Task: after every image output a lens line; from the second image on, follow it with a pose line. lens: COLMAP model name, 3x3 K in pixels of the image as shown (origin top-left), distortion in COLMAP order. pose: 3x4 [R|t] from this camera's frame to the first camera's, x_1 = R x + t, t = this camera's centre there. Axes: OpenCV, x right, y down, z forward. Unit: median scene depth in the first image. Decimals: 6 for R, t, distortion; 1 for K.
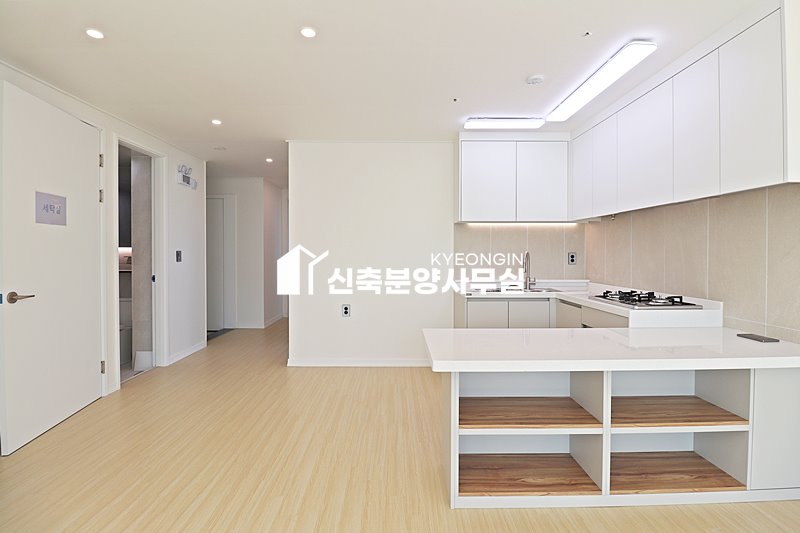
lens RADIAL K [[369.6, 0, 399.4], [0, 369.6, 257.8], [0, 0, 1]] dist [0.000967, -0.014256]
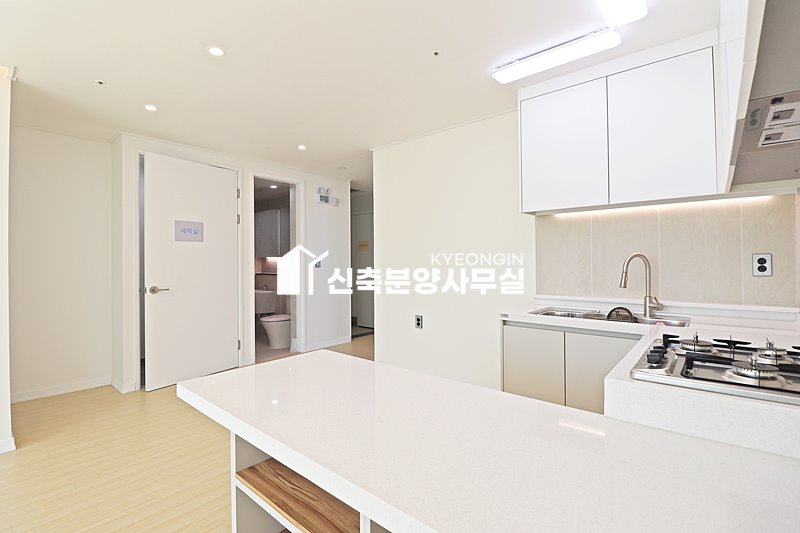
lens RADIAL K [[369.6, 0, 399.4], [0, 369.6, 257.8], [0, 0, 1]] dist [0.000967, -0.014256]
pose [[0.752317, -0.012325, -0.658686, 0.467437], [0.001587, 0.999856, -0.016895, 0.000035], [0.658799, 0.011665, 0.752228, 0.308986]]
